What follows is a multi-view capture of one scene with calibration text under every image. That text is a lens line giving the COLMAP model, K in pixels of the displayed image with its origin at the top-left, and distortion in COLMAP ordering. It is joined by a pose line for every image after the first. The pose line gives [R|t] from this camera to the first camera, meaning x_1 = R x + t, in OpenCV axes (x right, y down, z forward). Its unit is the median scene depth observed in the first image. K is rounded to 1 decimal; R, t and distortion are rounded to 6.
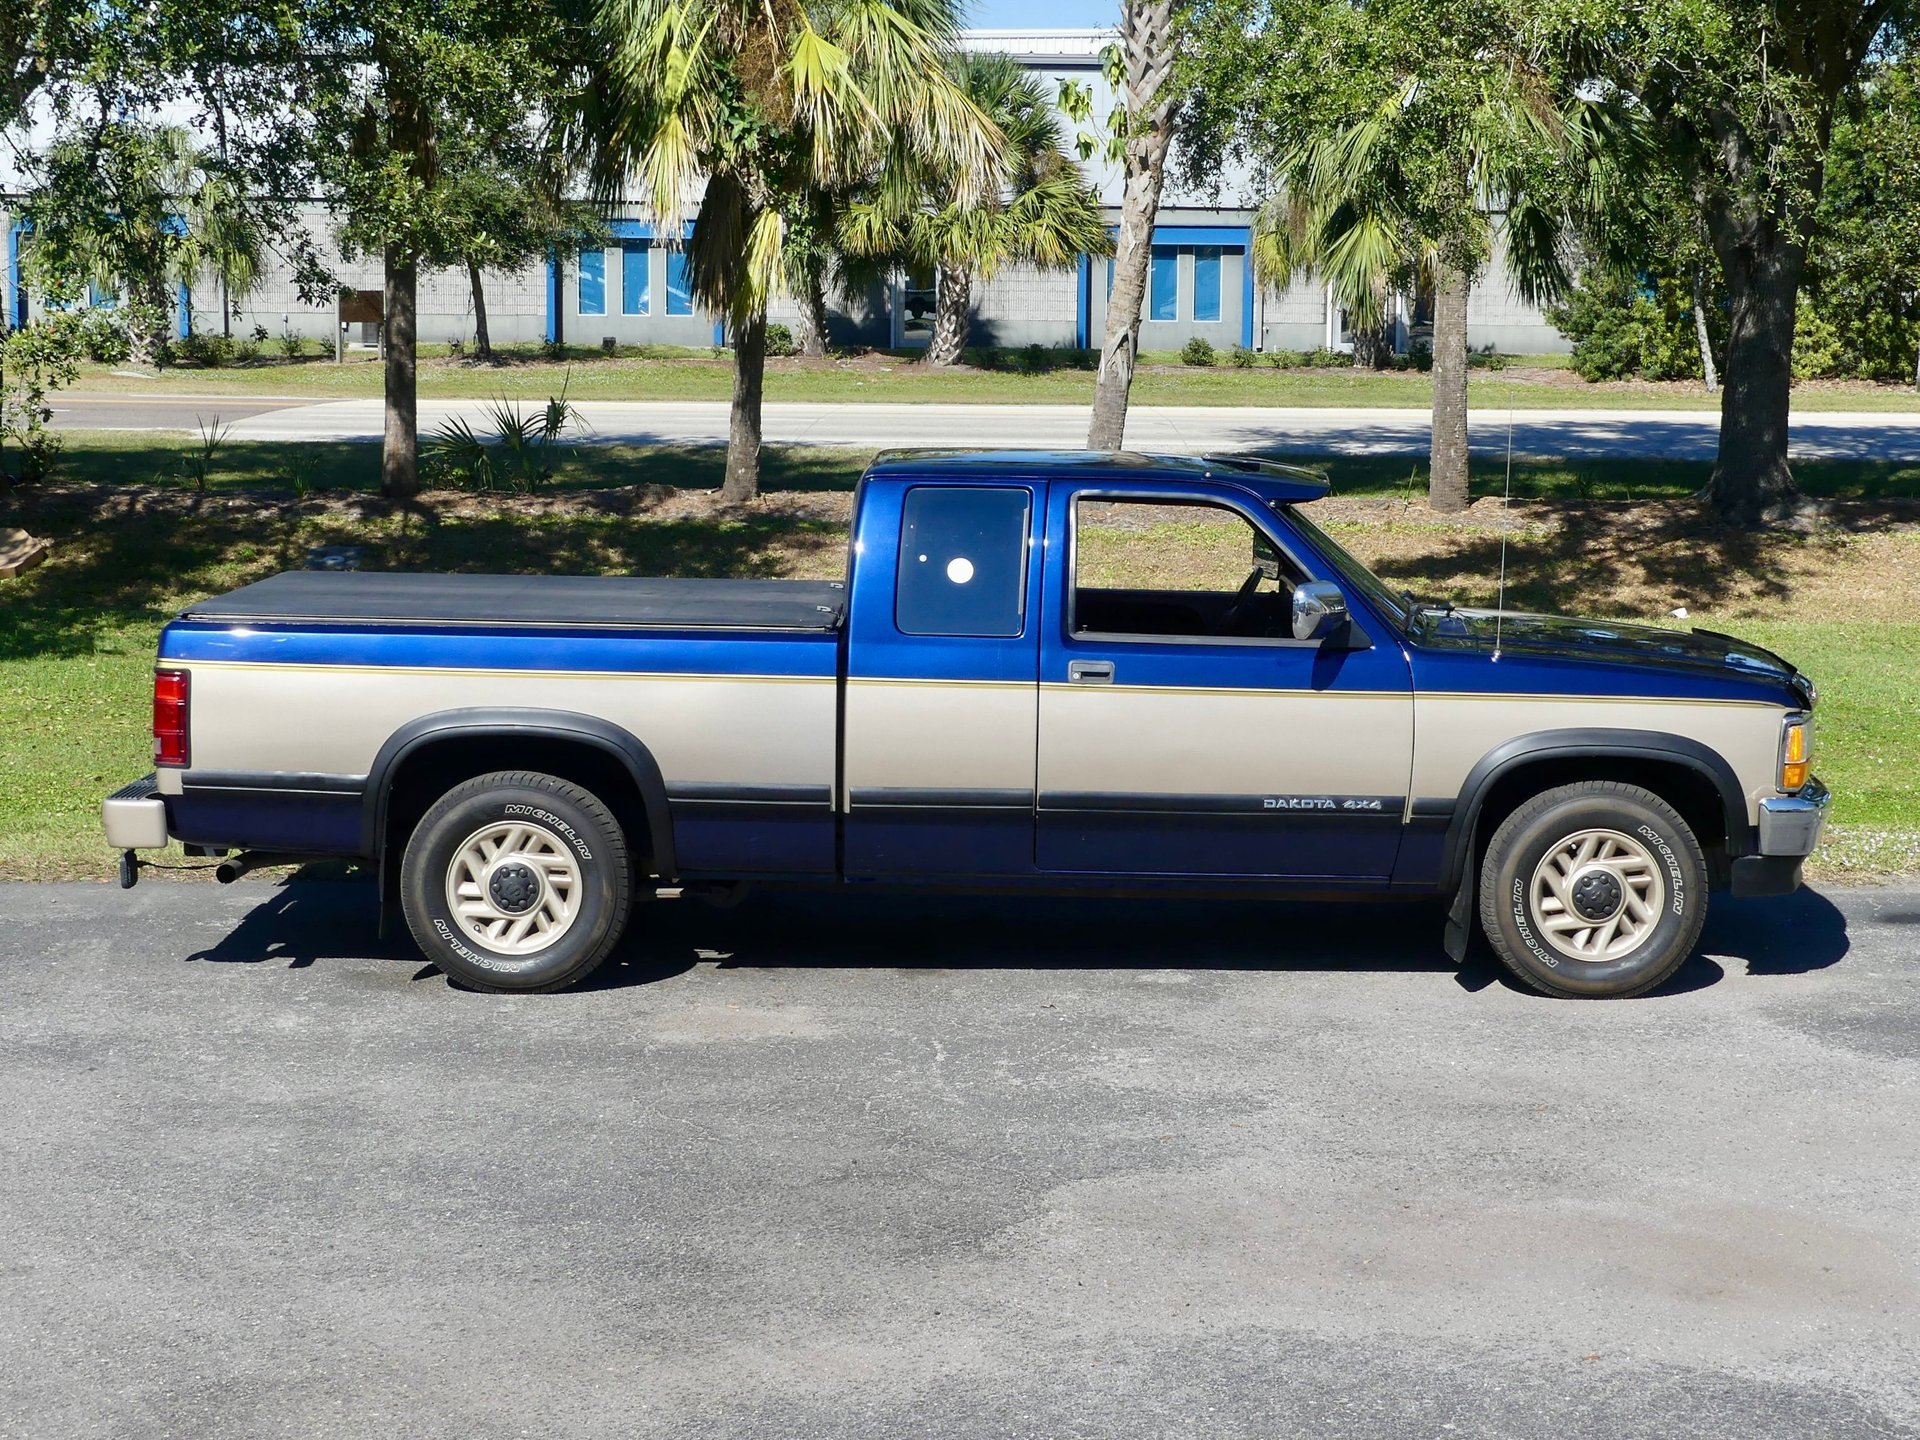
lens RADIAL K [[3128.6, 0, 996.7], [0, 3128.6, 718.7], [0, 0, 1]] dist [-0.017118, -0.054086]
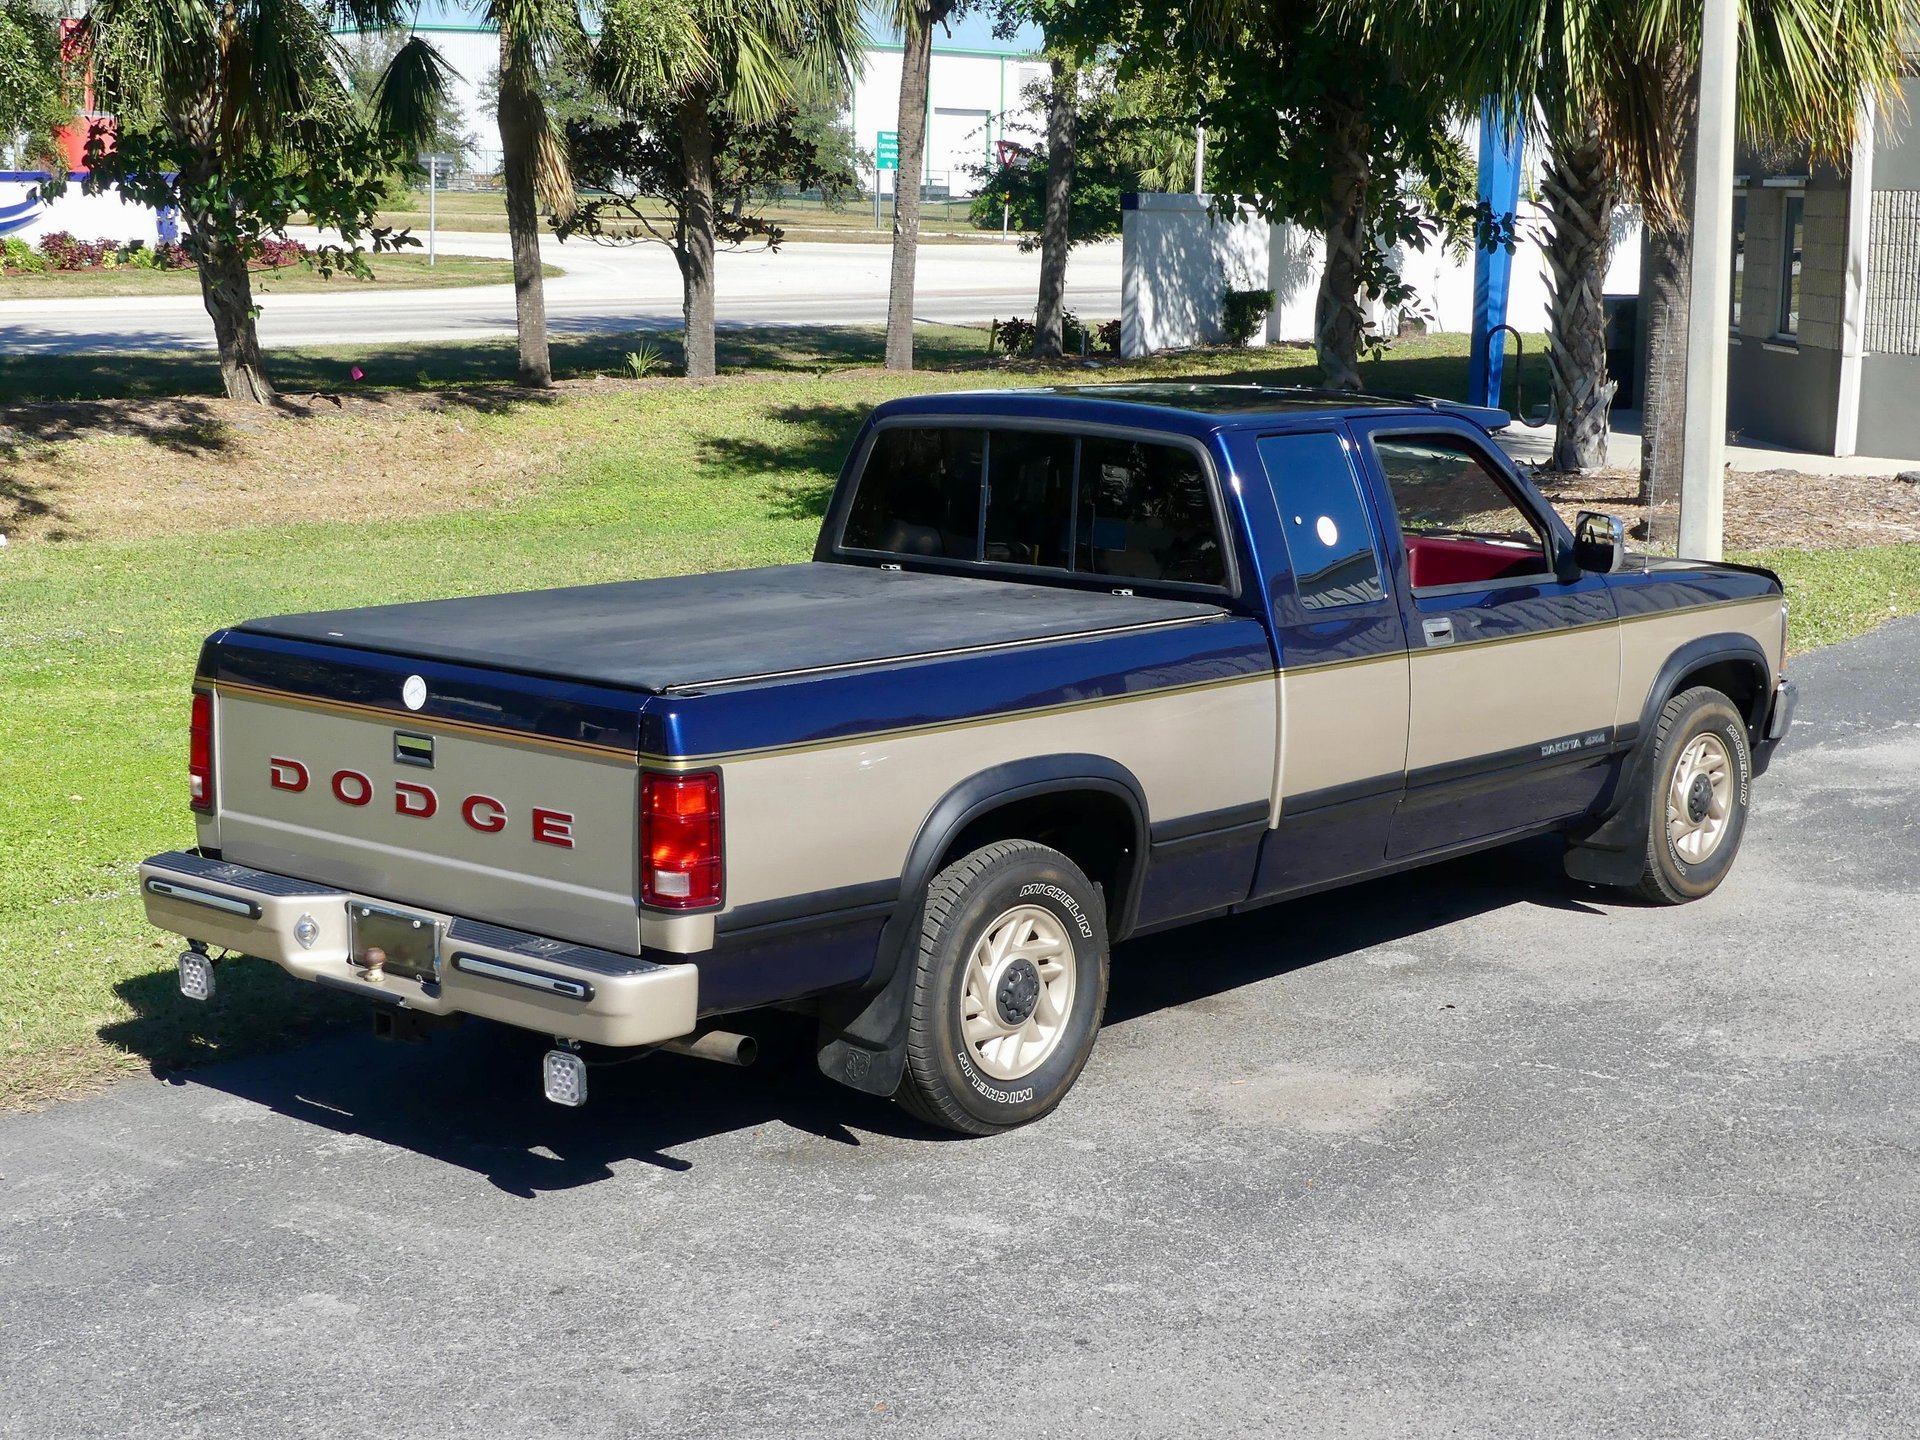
lens RADIAL K [[3128.6, 0, 996.7], [0, 3128.6, 718.7], [0, 0, 1]] dist [-0.017118, -0.054086]
pose [[0.650186, -0.122953, 0.749760, -0.720907], [0.095536, 0.992217, 0.079866, -0.073327], [-0.753745, 0.019701, 0.656872, 0.500614]]
